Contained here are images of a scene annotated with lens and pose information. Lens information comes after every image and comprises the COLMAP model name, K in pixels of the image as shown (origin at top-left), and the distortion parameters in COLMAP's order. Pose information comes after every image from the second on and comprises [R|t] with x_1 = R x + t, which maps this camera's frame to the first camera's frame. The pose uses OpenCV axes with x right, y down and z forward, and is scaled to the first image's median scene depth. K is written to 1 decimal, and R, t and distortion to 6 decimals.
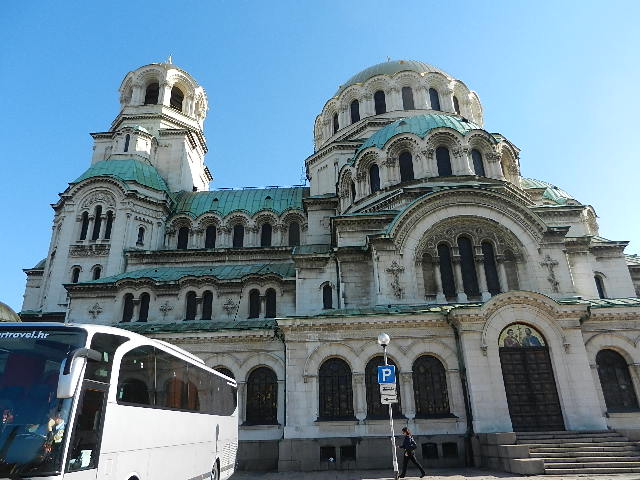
lens RADIAL K [[462.6, 0, 320.0], [0, 462.6, 240.0], [0, 0, 1]] dist [0.003568, 0.002829]
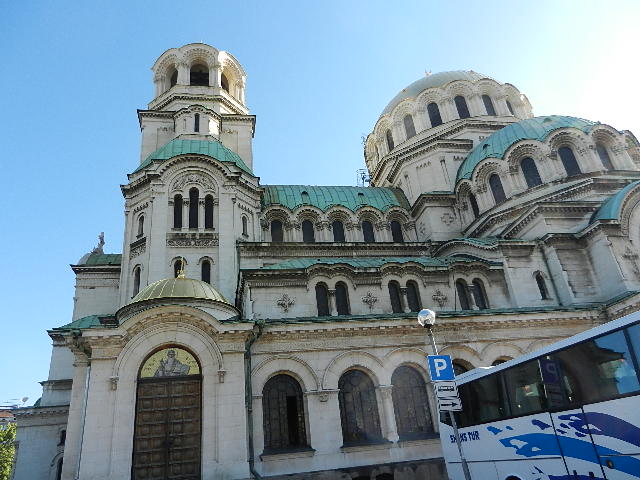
lens RADIAL K [[462.4, 0, 320.0], [0, 462.4, 240.0], [0, 0, 1]] dist [-0.004038, 0.000125]
pose [[0.970023, 0.034148, 0.240603, -0.459949], [-0.018212, 0.997509, -0.068151, 0.072067], [-0.242331, 0.061726, 0.968228, 0.148658]]
